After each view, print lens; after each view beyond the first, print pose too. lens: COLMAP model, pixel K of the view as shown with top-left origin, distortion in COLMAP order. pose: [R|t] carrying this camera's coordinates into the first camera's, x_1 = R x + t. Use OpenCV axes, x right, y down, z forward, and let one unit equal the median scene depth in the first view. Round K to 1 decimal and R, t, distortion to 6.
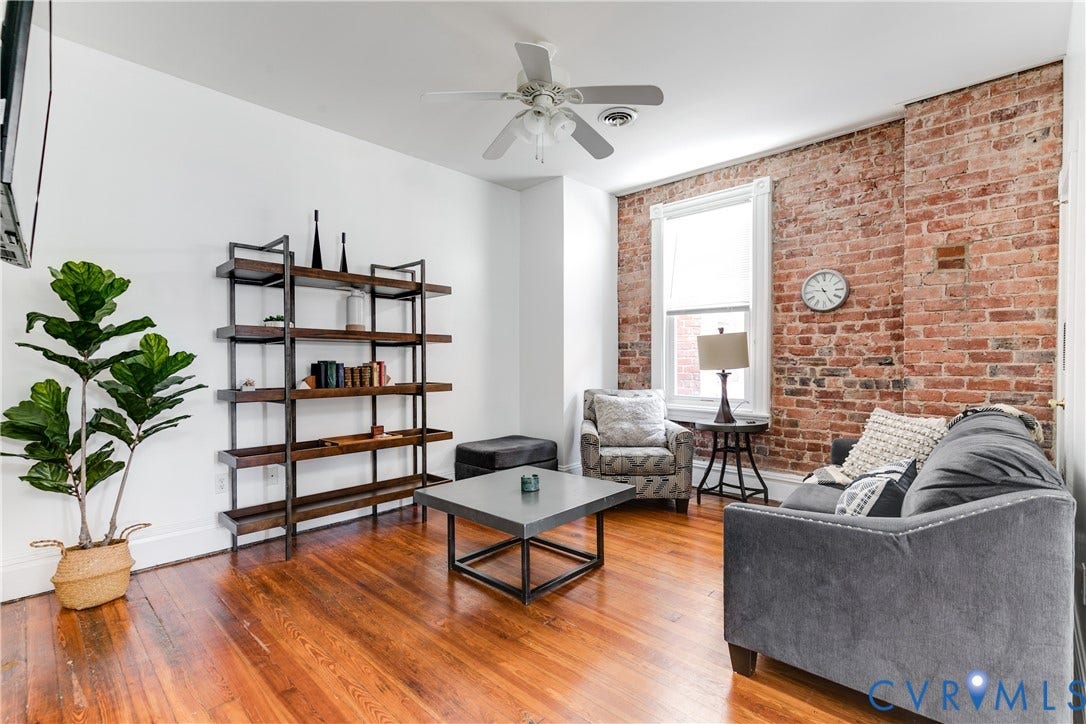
lens RADIAL K [[492.7, 0, 546.1], [0, 492.7, 365.6], [0, 0, 1]] dist [0.009779, -0.001077]
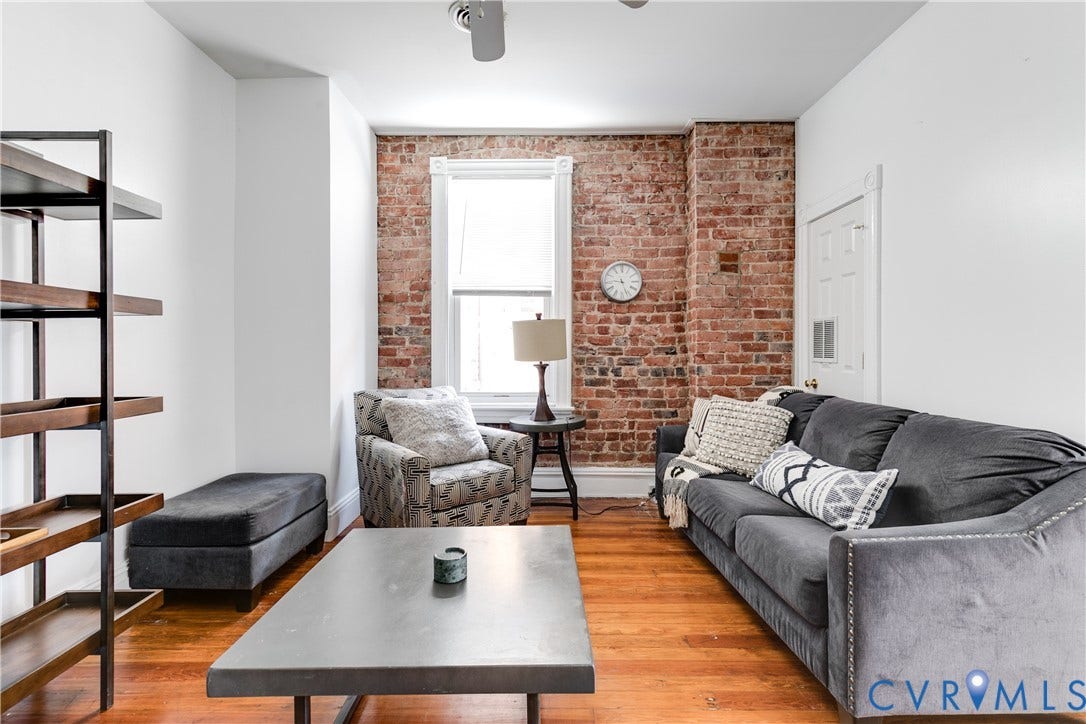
lens RADIAL K [[492.7, 0, 537.1], [0, 492.7, 347.6], [0, 0, 1]] dist [0.009779, -0.001077]
pose [[0.733943, 0.002087, 0.679207, -0.259379], [0.007150, 0.999916, -0.010799, -0.005799], [-0.679173, 0.012782, 0.733867, 0.378193]]
